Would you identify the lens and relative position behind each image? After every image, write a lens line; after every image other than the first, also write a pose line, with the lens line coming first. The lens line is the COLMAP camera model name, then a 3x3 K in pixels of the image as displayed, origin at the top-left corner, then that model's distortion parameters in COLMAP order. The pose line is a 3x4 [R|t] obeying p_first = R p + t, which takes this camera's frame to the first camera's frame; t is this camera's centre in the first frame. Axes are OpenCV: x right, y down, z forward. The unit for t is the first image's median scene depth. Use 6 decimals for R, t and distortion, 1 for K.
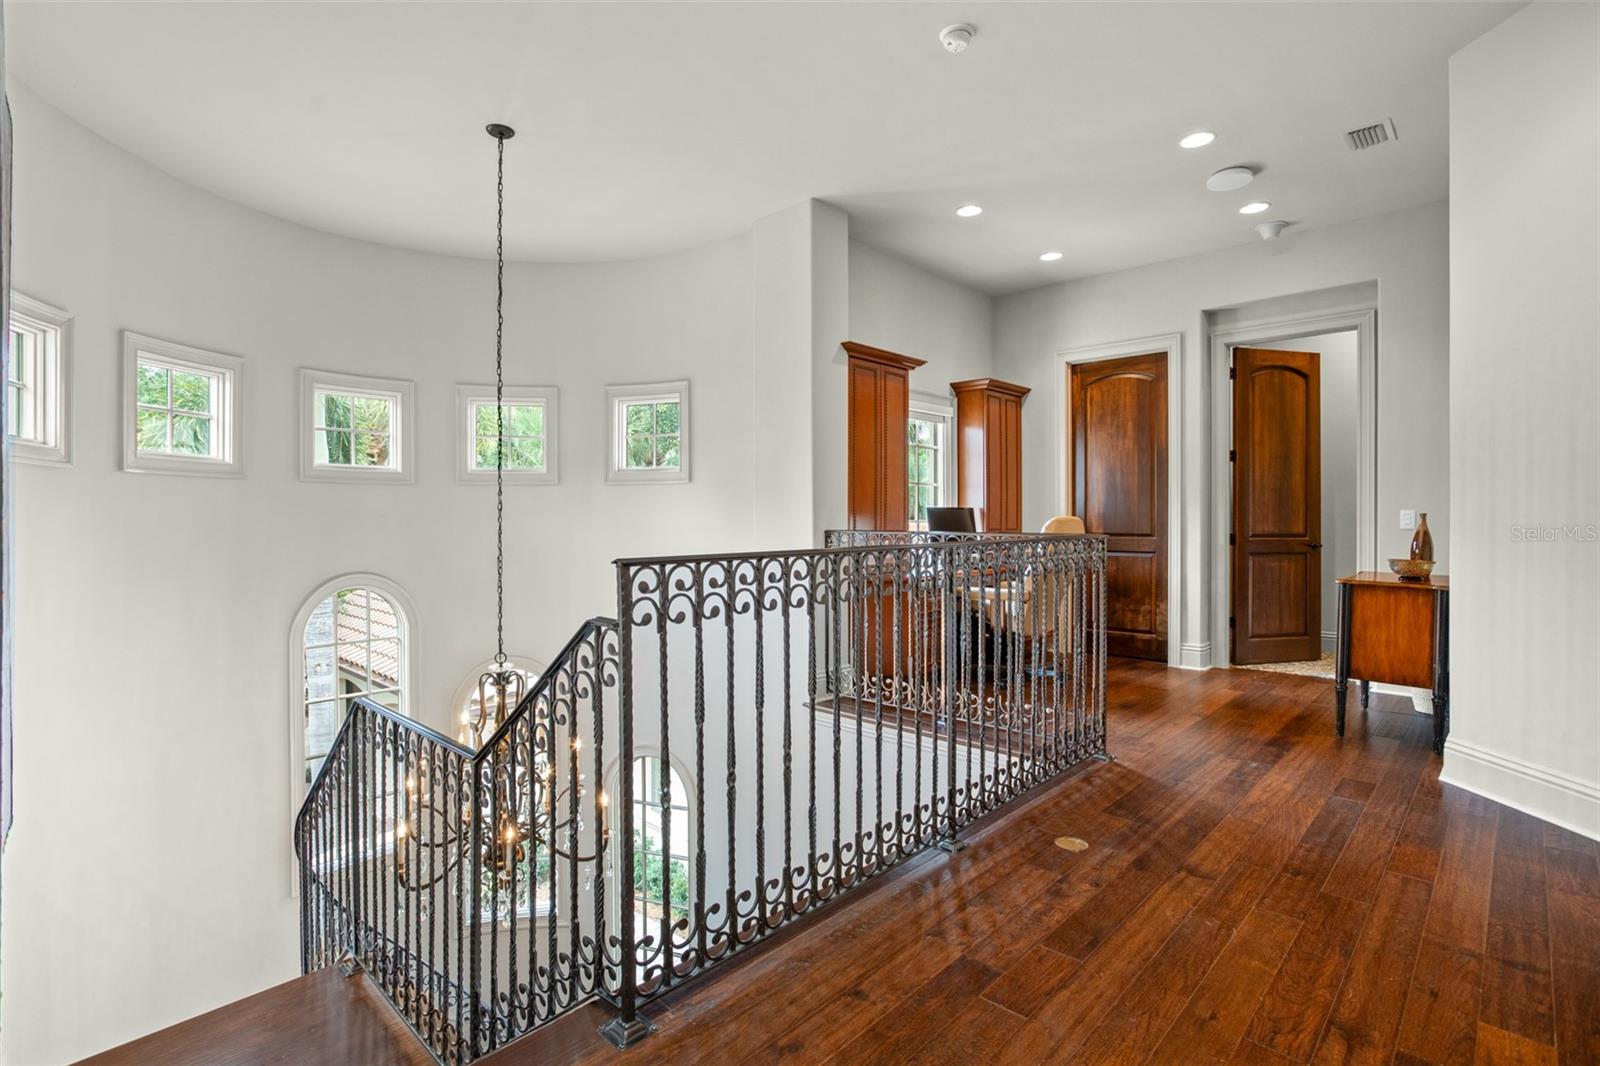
lens RADIAL K [[774.6, 0, 793.5], [0, 774.6, 519.8], [0, 0, 1]] dist [-0.033981, 0.017996]
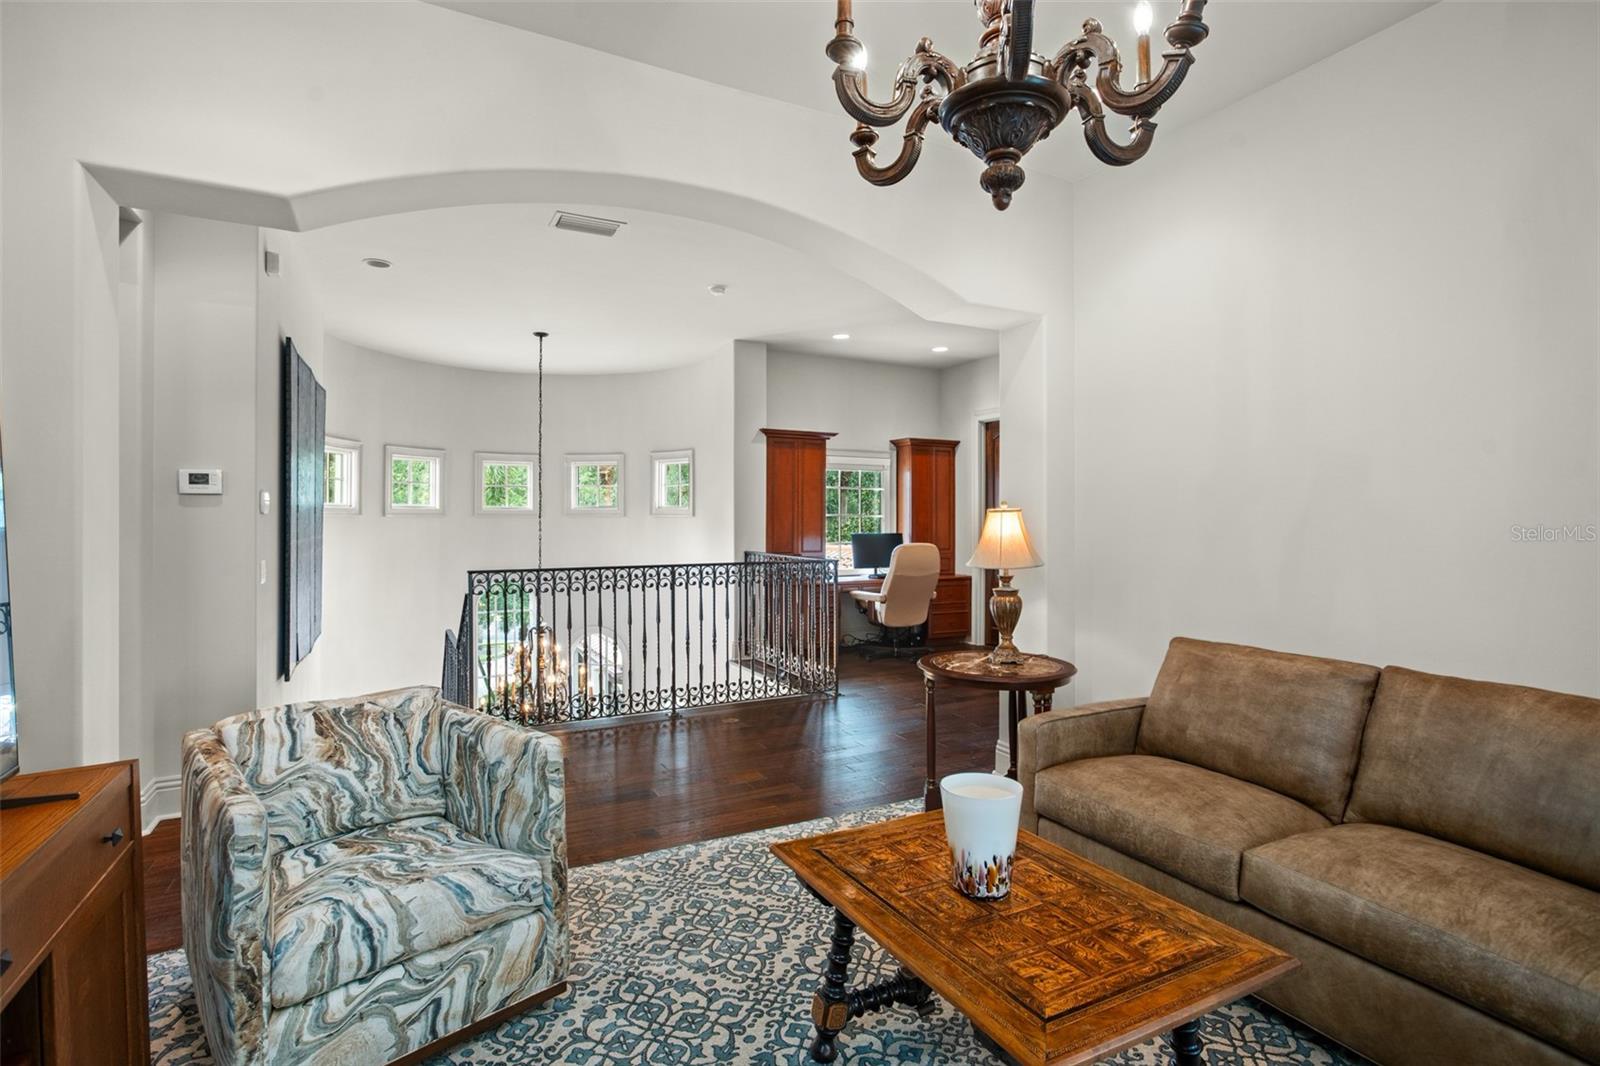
lens RADIAL K [[774.6, 0, 793.5], [0, 774.6, 519.8], [0, 0, 1]] dist [-0.033981, 0.017996]
pose [[0.944343, 0.004891, -0.328925, 0.628988], [-0.004647, 0.999988, 0.001527, -0.049921], [0.328929, 0.000087, 0.944355, -0.434292]]
